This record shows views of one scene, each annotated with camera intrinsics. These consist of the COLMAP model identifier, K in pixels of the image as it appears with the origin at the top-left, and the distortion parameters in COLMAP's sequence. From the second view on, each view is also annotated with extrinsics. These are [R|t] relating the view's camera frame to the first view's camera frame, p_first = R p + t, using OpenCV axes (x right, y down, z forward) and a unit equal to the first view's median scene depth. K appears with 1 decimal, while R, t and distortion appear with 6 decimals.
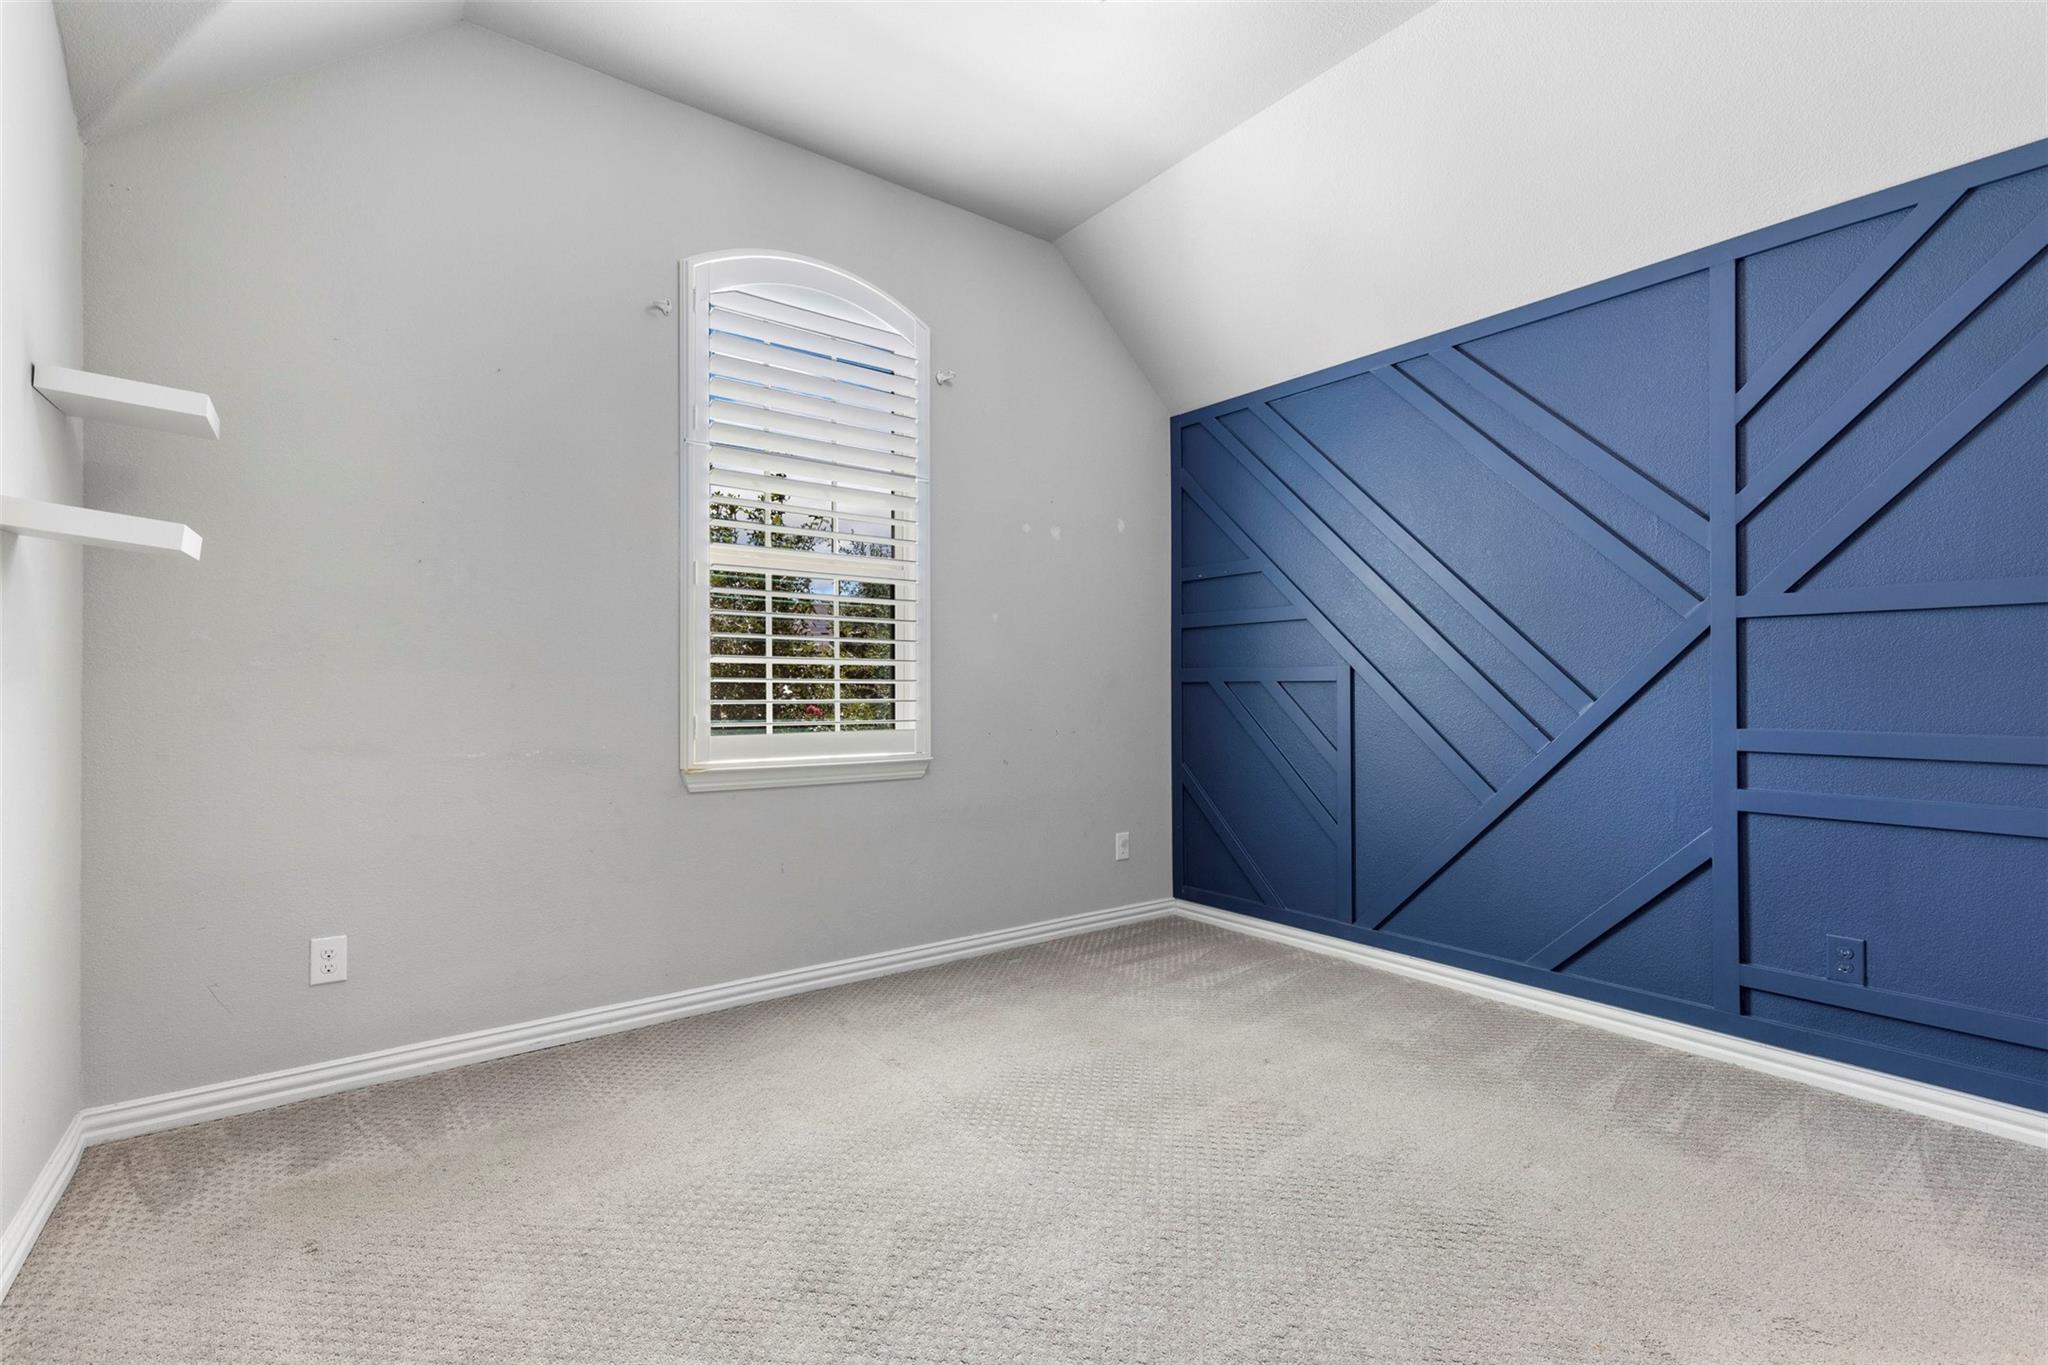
lens RADIAL K [[912.9, 0, 1024.0], [0, 912.9, 682.5], [0, 0, 1]] dist [-0.000647, -0.000147]
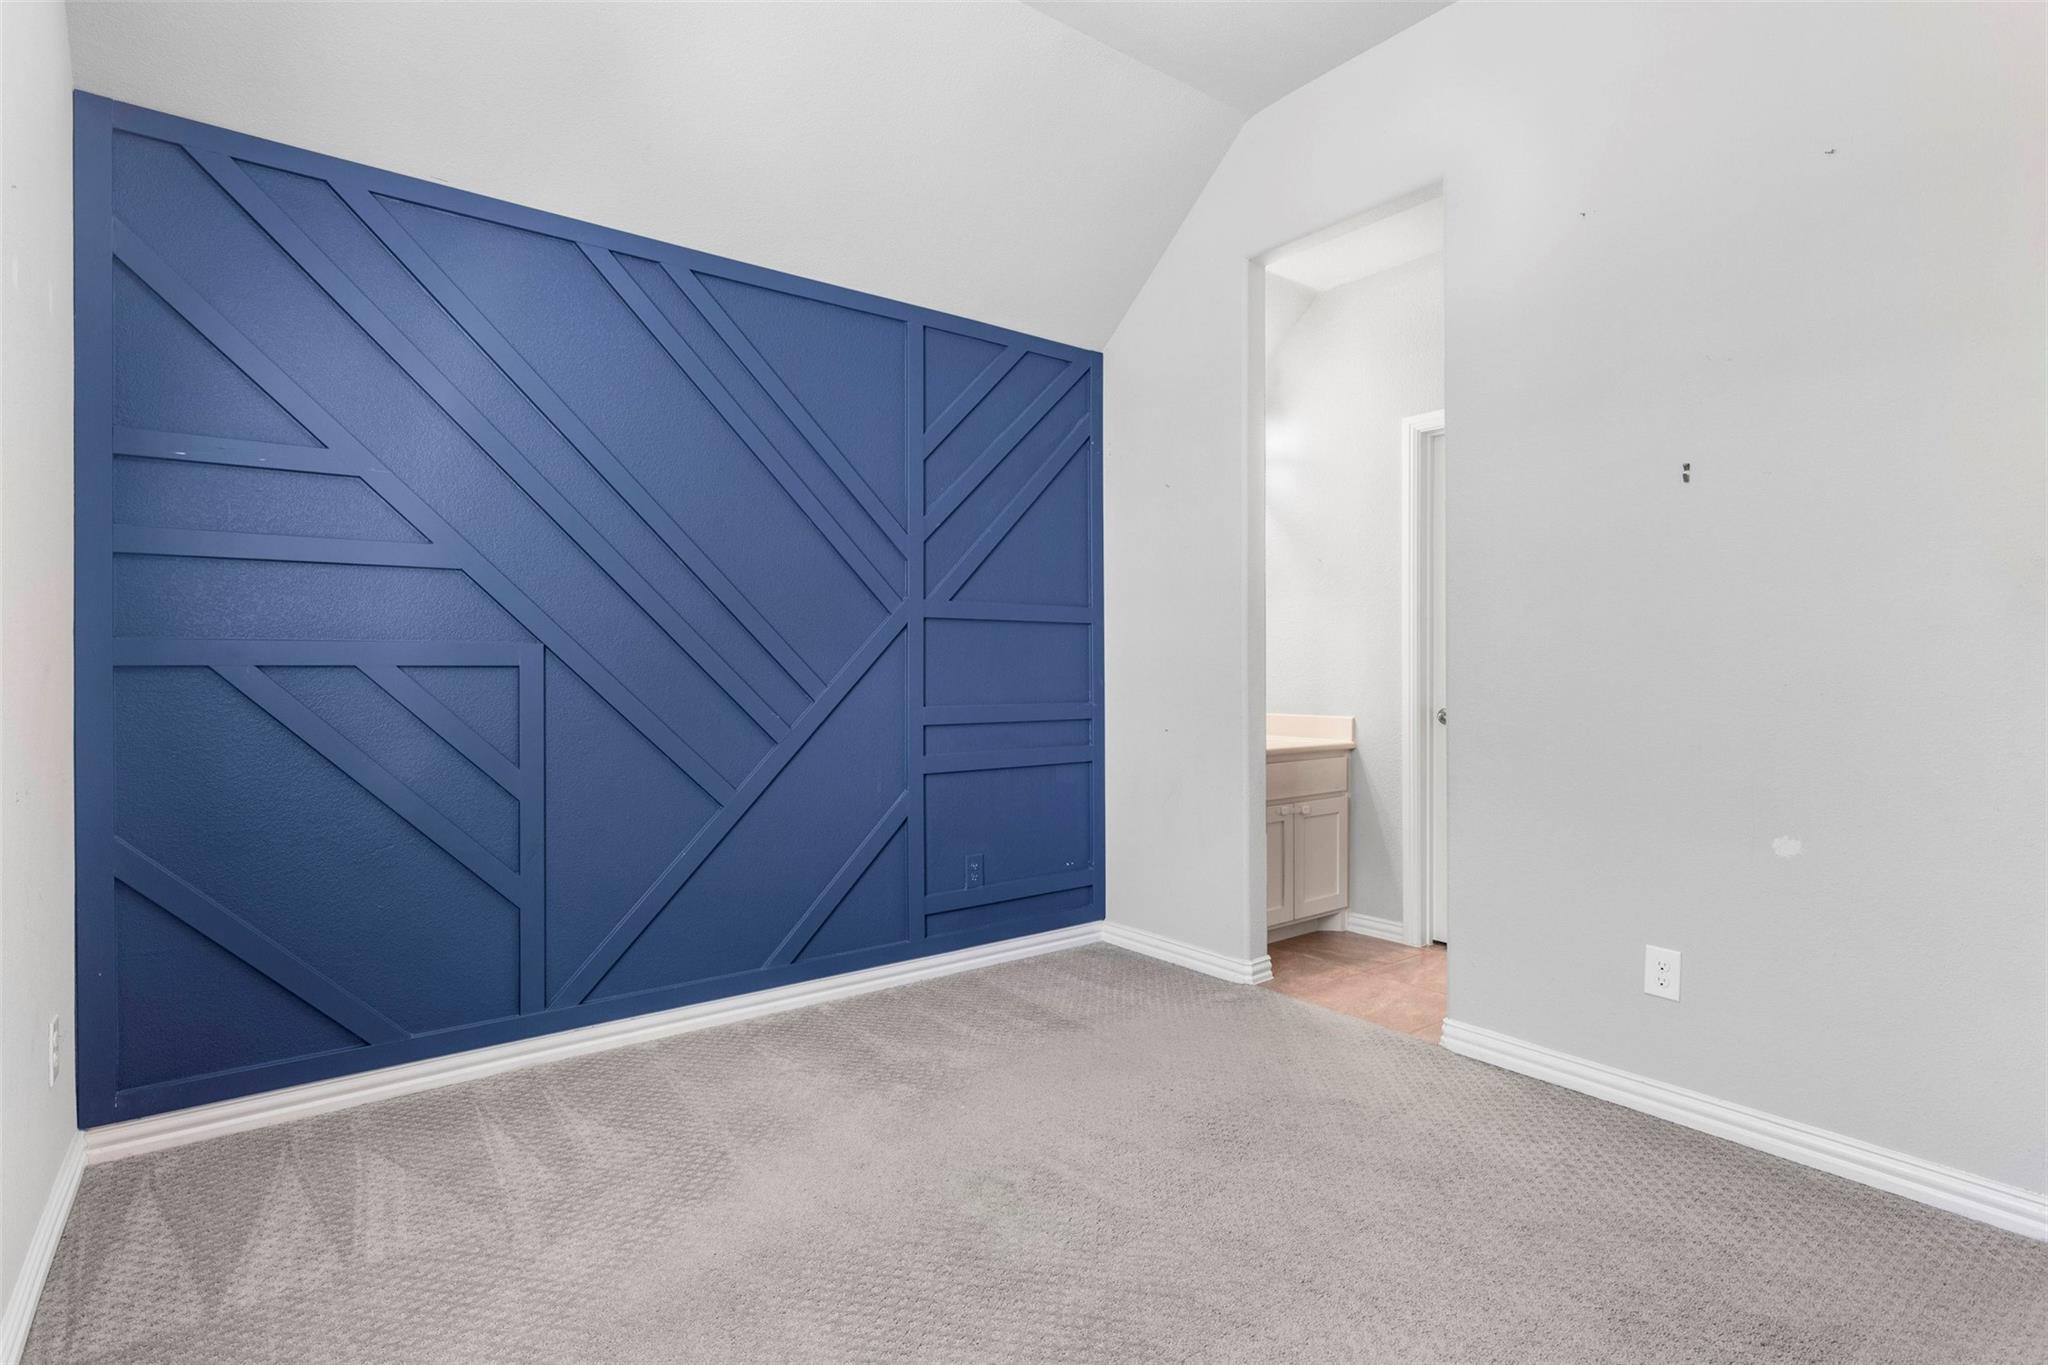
lens RADIAL K [[1004.7, 0, 1019.2], [0, 1004.7, 670.8], [0, 0, 1]] dist [0.002153, -0.000087]
pose [[0.006224, -0.000204, 0.999981, -0.515199], [-0.001787, 0.999998, 0.000215, 0.001499], [-0.999979, -0.001788, 0.006223, 0.778427]]
